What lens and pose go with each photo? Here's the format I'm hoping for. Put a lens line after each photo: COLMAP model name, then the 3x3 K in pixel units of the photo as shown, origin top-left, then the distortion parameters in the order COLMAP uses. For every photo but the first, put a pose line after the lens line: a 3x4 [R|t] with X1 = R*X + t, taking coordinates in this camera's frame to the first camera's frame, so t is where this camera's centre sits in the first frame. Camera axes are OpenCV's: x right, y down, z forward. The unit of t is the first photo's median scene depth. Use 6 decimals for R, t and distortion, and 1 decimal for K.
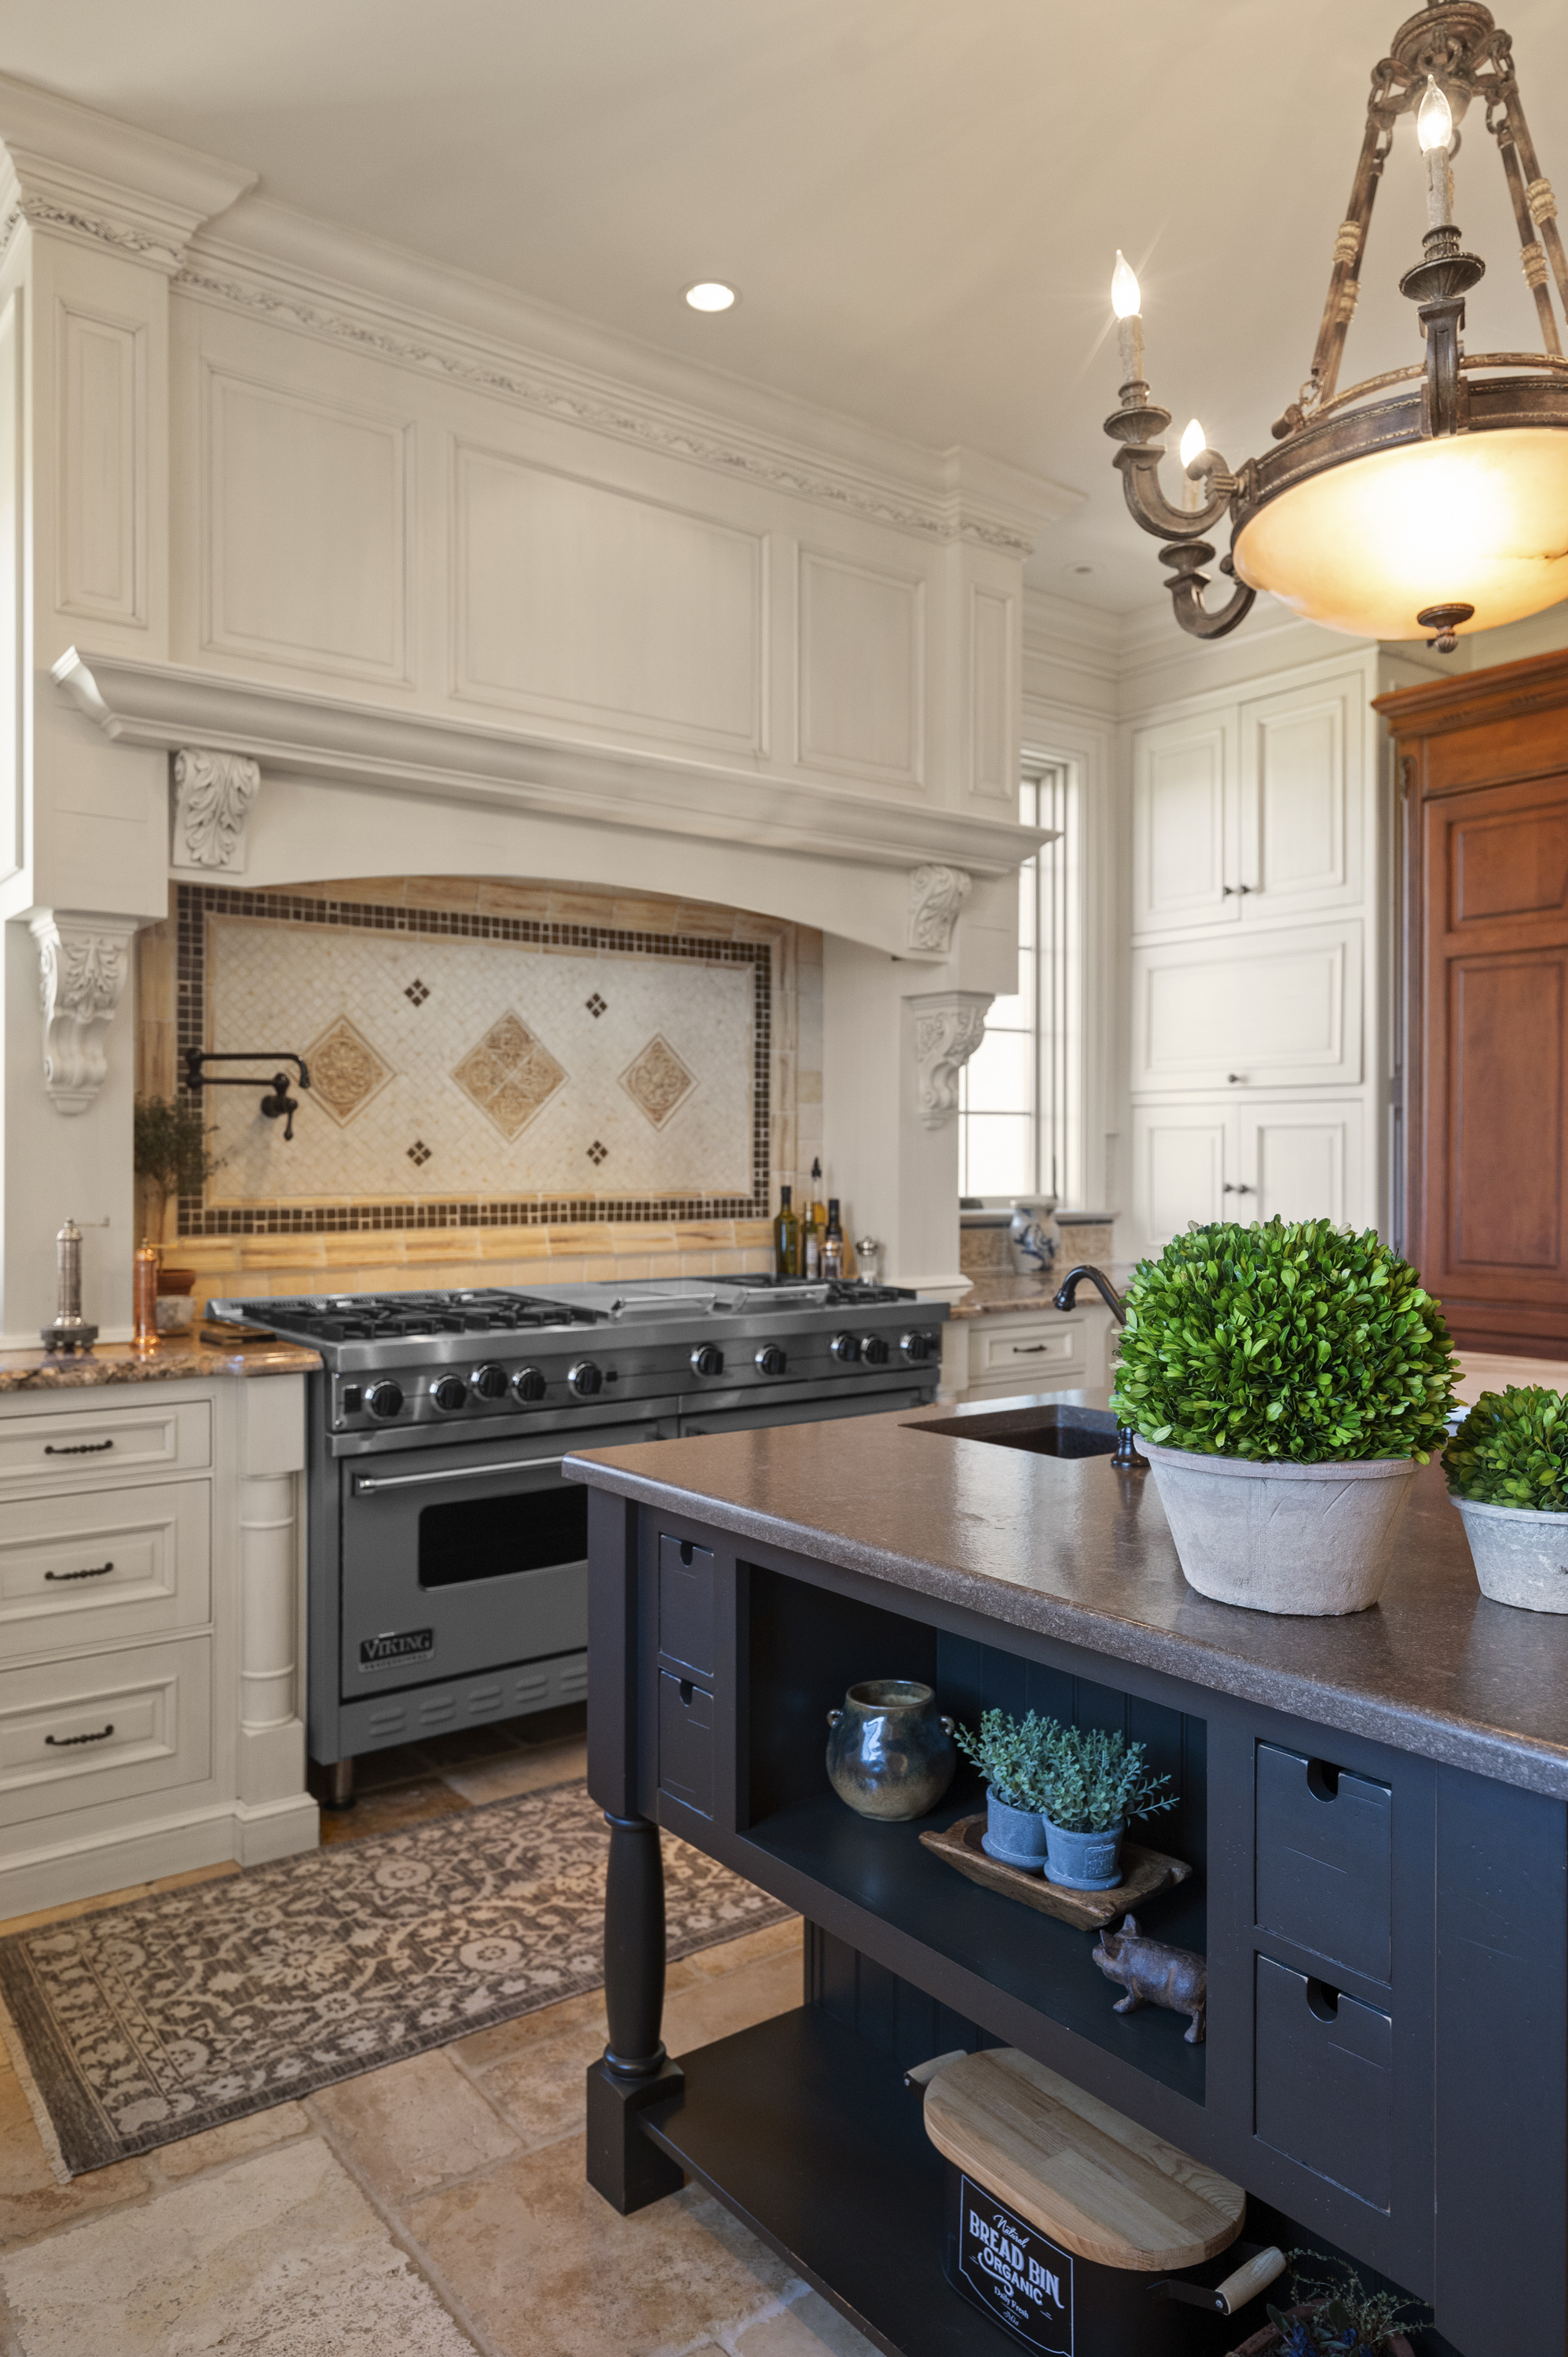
lens RADIAL K [[1556.6, 0, 791.3], [0, 1556.6, 1171.8], [0, 0, 1]] dist [-0.004500, -0.001436]
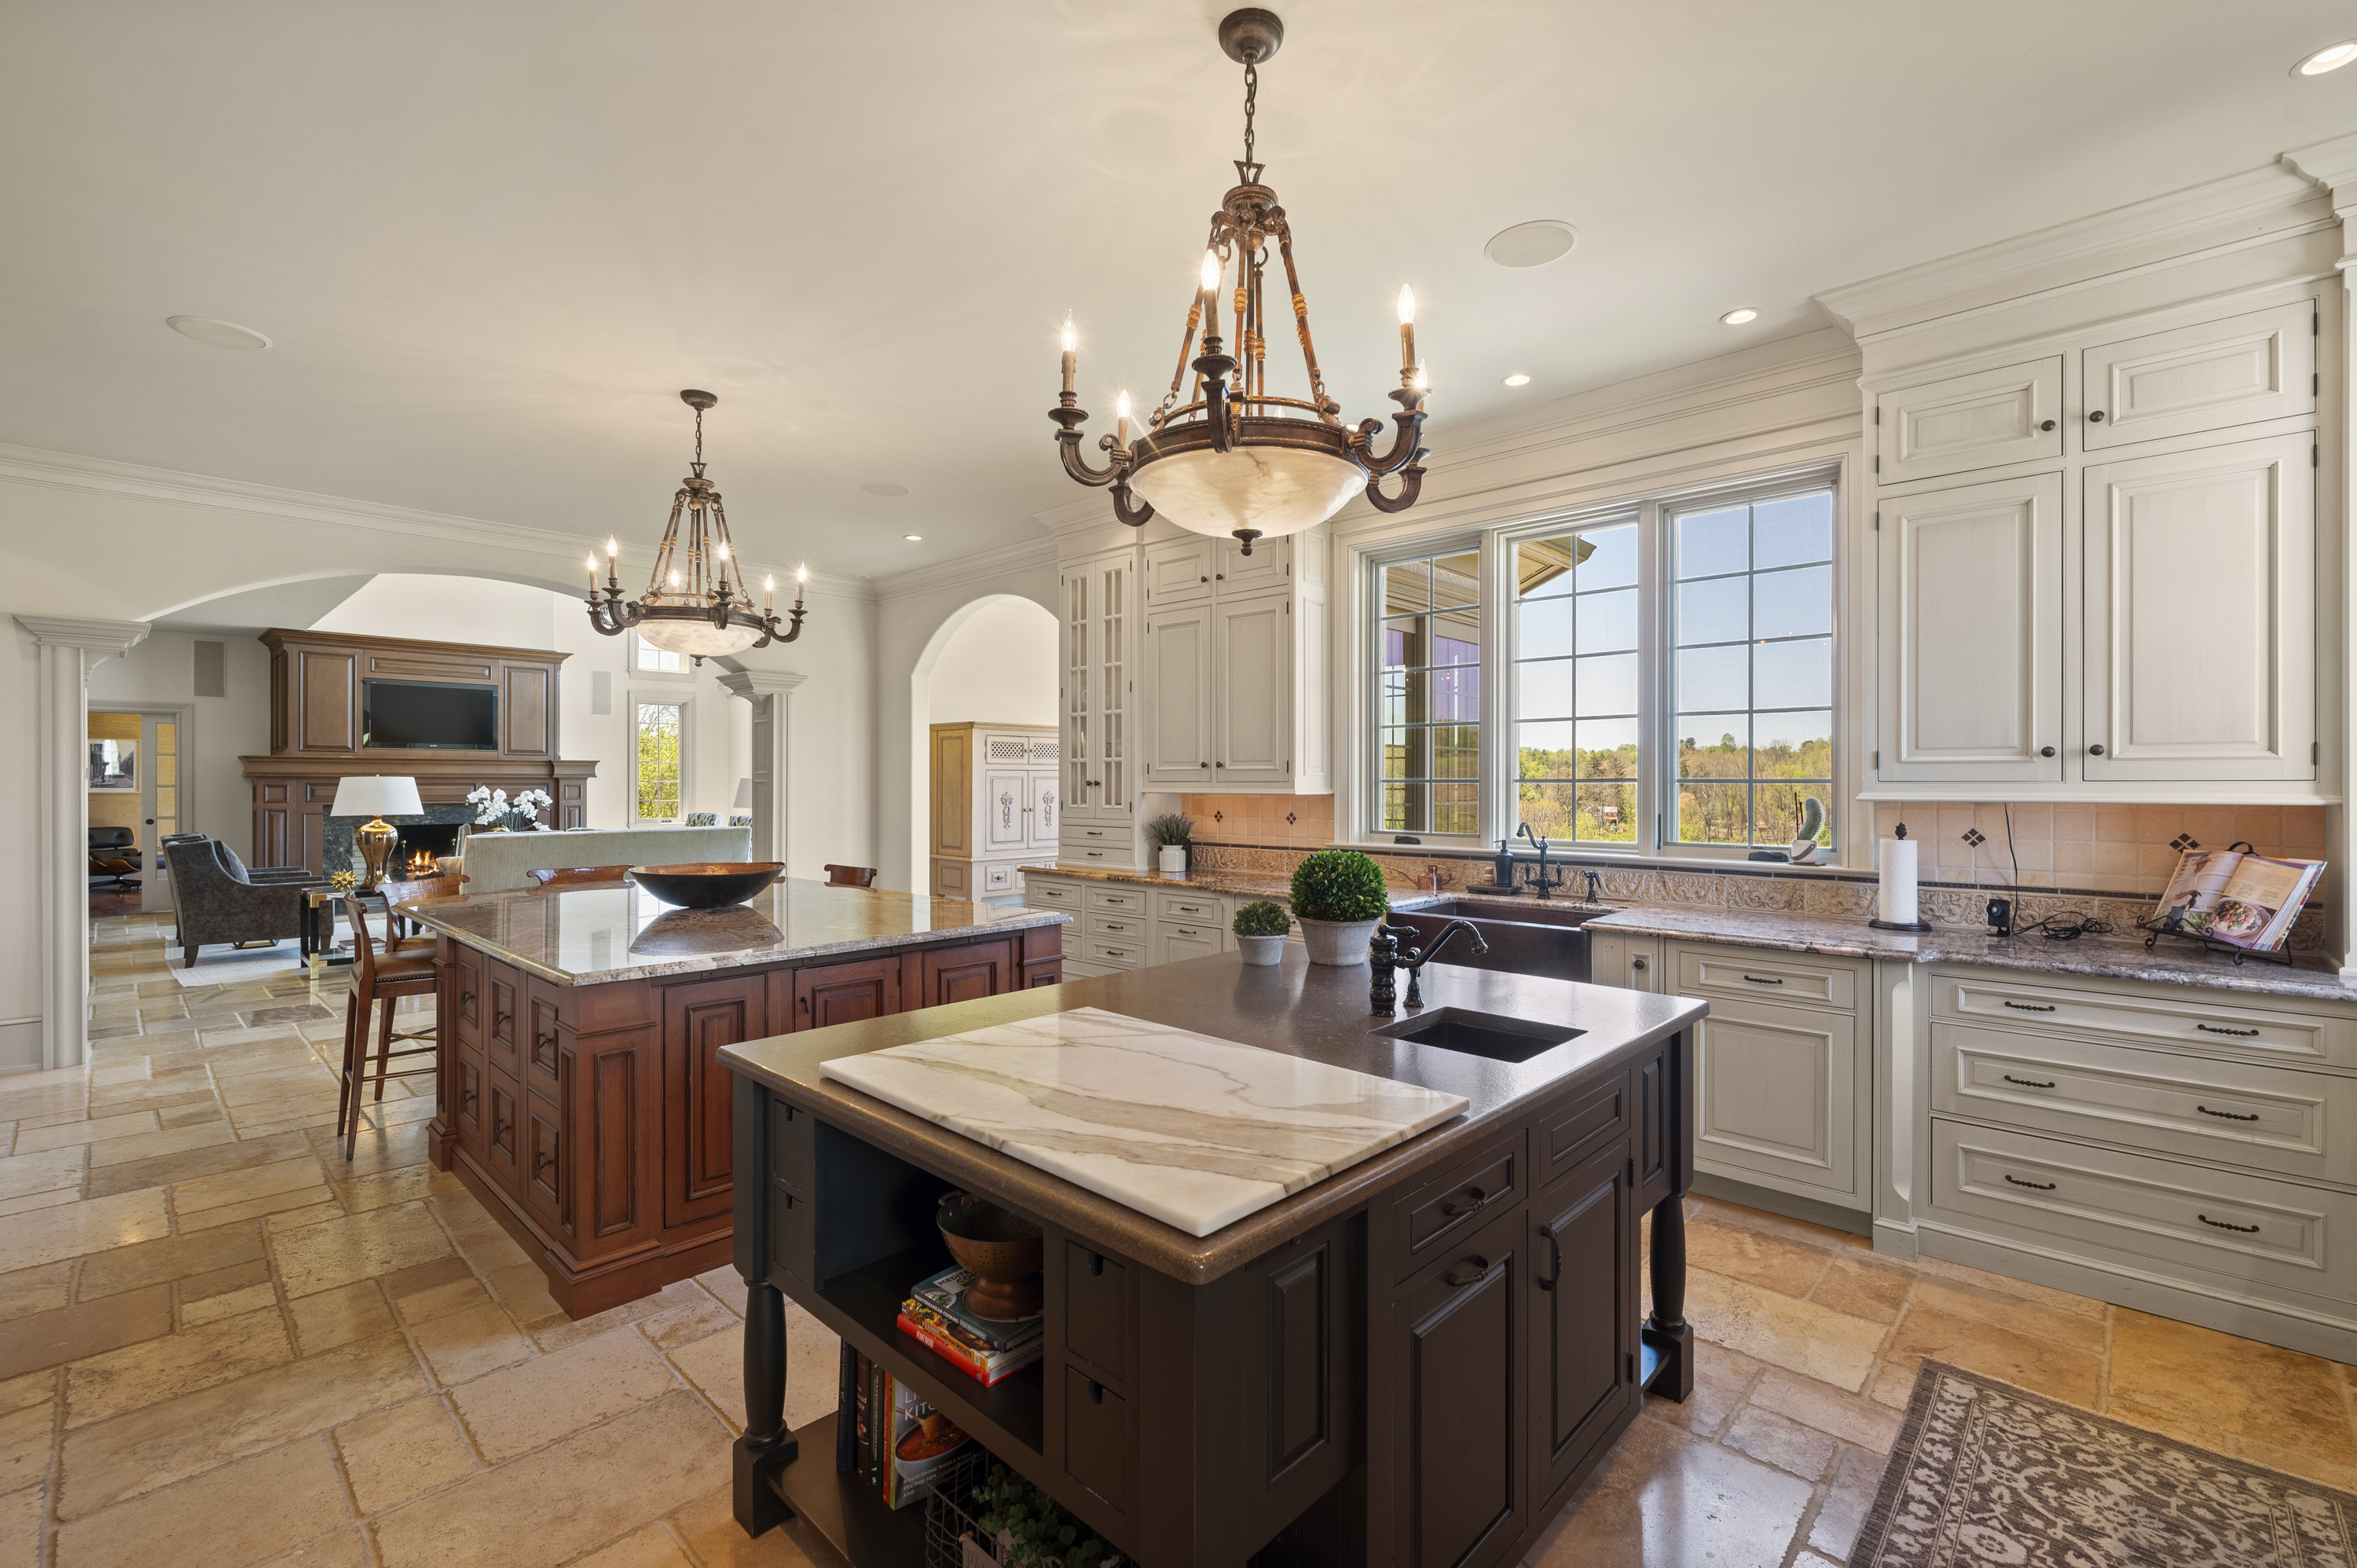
lens RADIAL K [[1014.2, 0, 1196.5], [0, 1014.2, 784.8], [0, 0, 1]] dist [0.000969, -0.000168]
pose [[-0.985615, -0.000743, -0.169006, 0.331428], [-0.002758, 0.999928, 0.011689, -0.046138], [0.168985, 0.011987, -0.985546, 1.042633]]
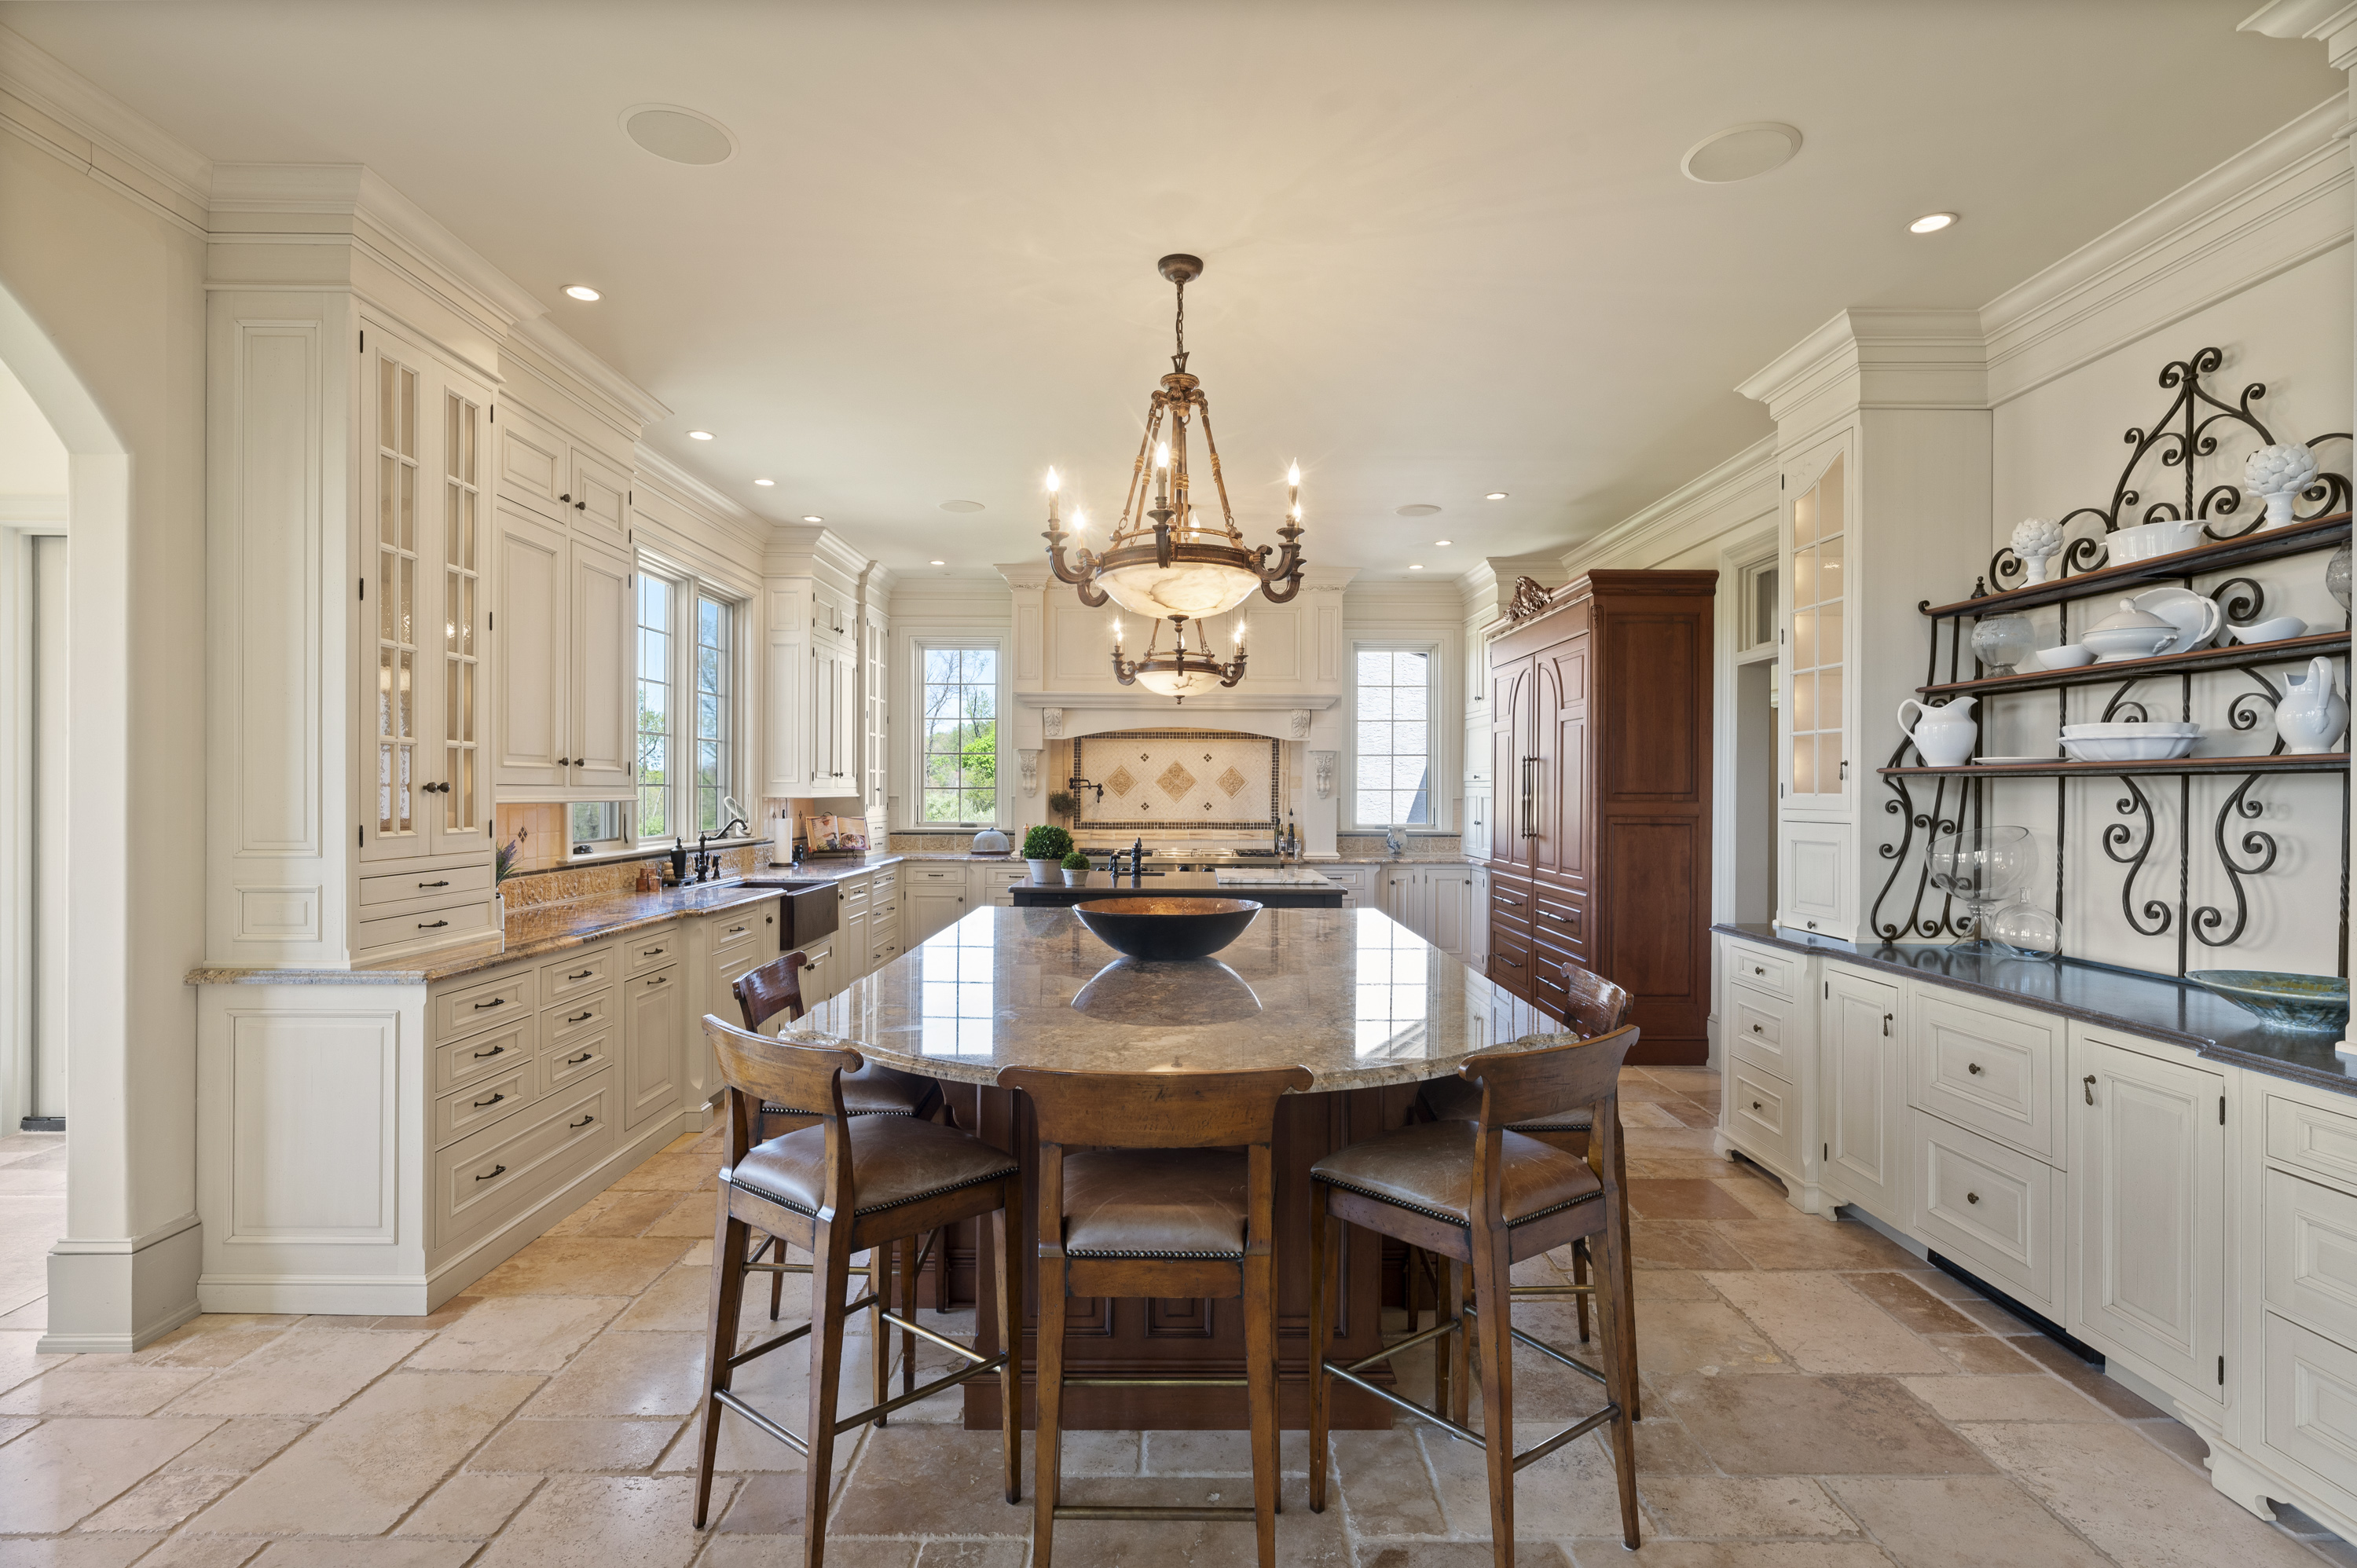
lens RADIAL K [[1141.5, 0, 1182.2], [0, 1141.5, 791.2], [0, 0, 1]] dist [-0.001488, 0.000398]
pose [[0.799217, 0.002968, -0.601035, 1.217697], [-0.009015, 0.999935, -0.007050, -0.026470], [0.600975, 0.011053, 0.799192, -0.838292]]
